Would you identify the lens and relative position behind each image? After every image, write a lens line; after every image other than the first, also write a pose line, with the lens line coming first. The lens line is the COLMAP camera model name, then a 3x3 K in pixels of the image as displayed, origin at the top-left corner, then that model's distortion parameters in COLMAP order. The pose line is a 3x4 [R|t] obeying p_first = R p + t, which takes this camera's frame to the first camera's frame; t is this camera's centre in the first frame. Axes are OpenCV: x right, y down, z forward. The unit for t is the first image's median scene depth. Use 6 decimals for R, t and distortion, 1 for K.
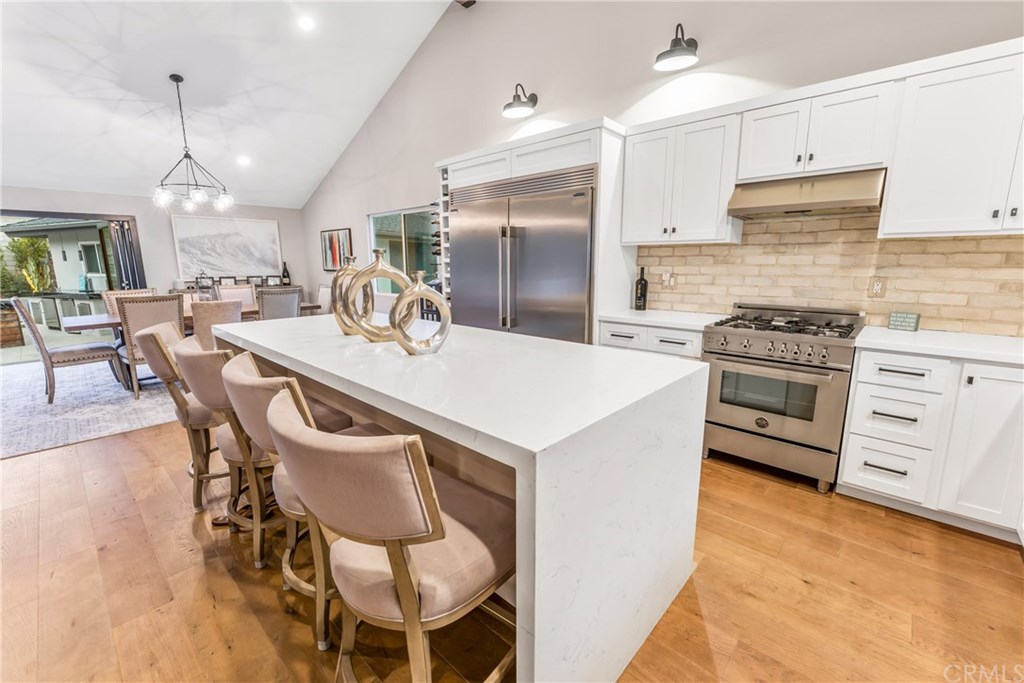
lens RADIAL K [[432.1, 0, 522.5], [0, 432.1, 349.0], [0, 0, 1]] dist [-0.003022, -0.001098]
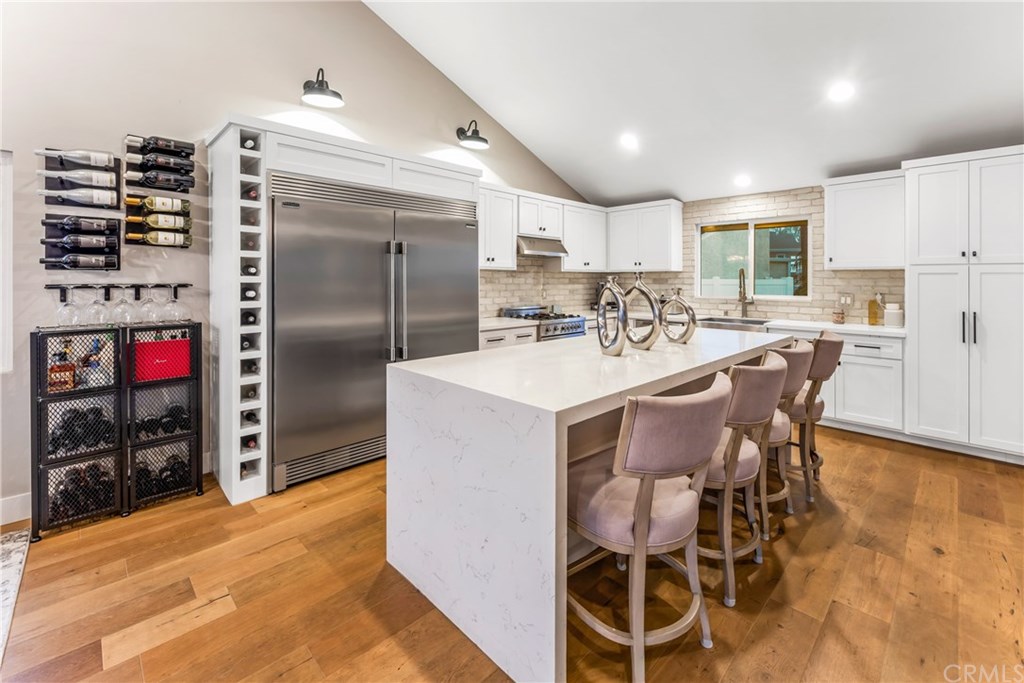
lens RADIAL K [[432.1, 0, 522.5], [0, 432.1, 279.0], [0, 0, 1]] dist [-0.003022, -0.001098]
pose [[0.050160, 0.011716, 0.998672, -1.113519], [0.201431, 0.979264, -0.021606, -0.172865], [-0.978217, 0.202247, 0.046760, 0.902022]]
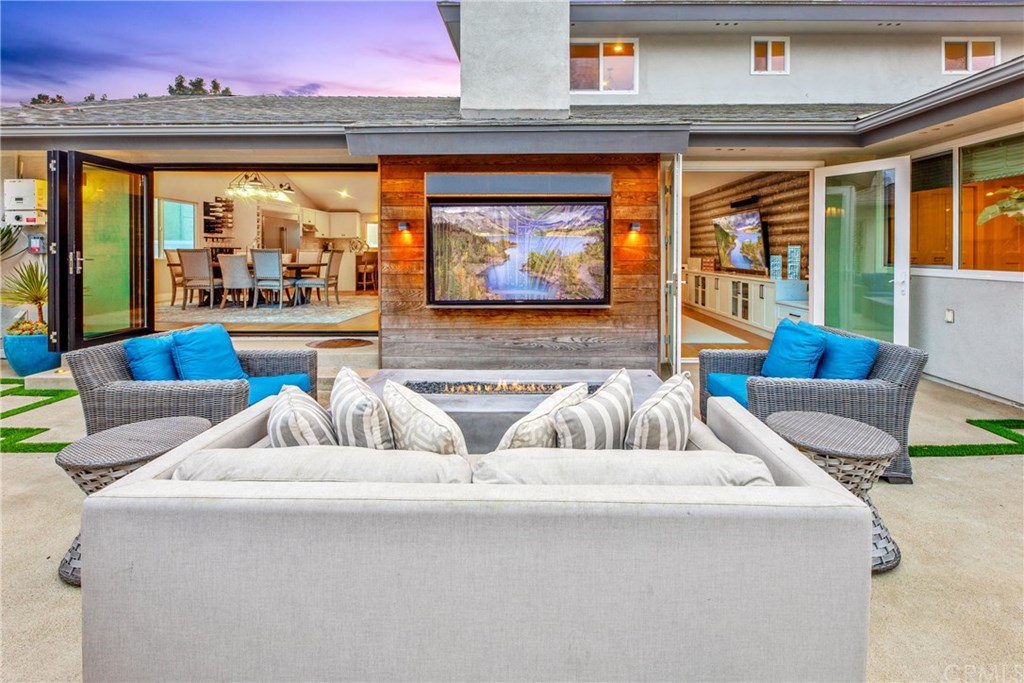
lens RADIAL K [[432.1, 0, 526.1], [0, 432.1, 250.8], [0, 0, 1]] dist [-0.003022, -0.001098]
pose [[-0.667448, 0.013999, 0.744525, -4.317852], [0.161472, 0.978755, 0.126352, -0.285729], [-0.726939, 0.204553, -0.655528, 2.242735]]
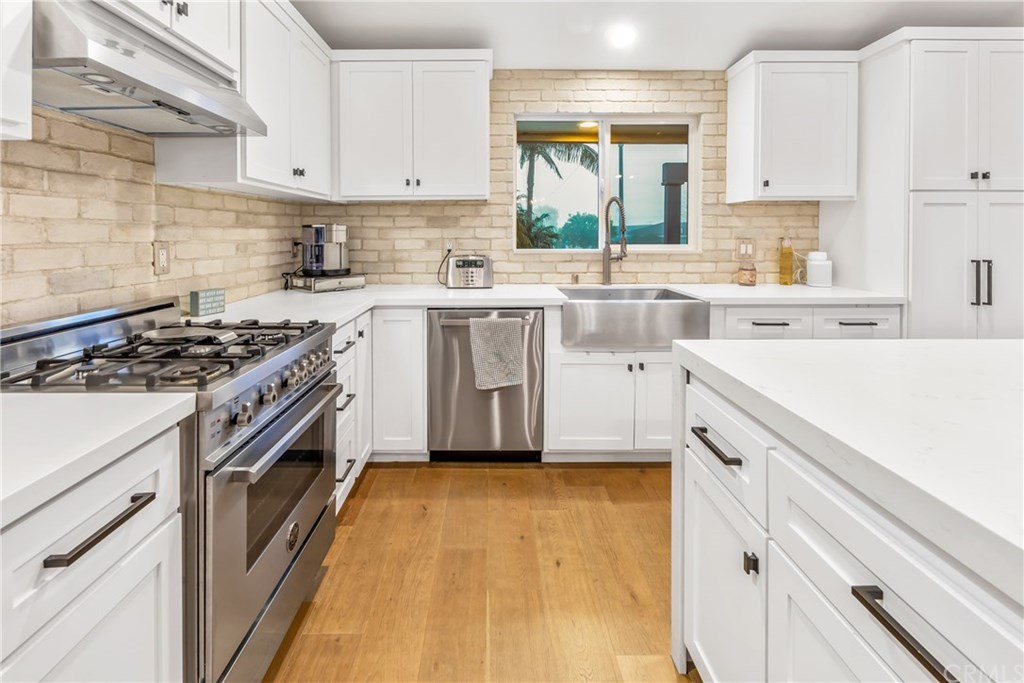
lens RADIAL K [[456.2, 0, 501.2], [0, 456.2, 239.5], [0, 0, 1]] dist [0.000729, -0.000601]
pose [[-0.675211, 0.001412, 0.737624, 0.017580], [0.159118, 0.976733, 0.143785, -0.168981], [-0.720258, 0.214454, -0.659725, 0.978949]]
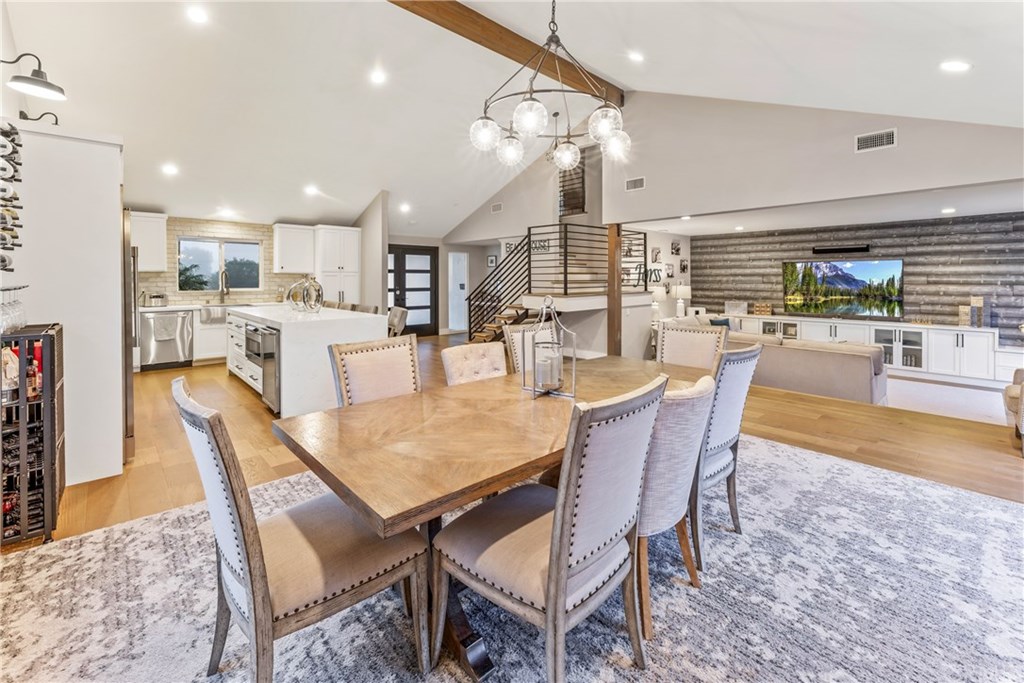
lens RADIAL K [[432.1, 0, 505.5], [0, 432.1, 281.7], [0, 0, 1]] dist [-0.003022, -0.001098]
pose [[-0.993985, 0.010593, 0.109005, -1.291906], [0.033457, 0.977099, 0.210136, -0.482107], [-0.104282, 0.212519, -0.971576, 2.386969]]
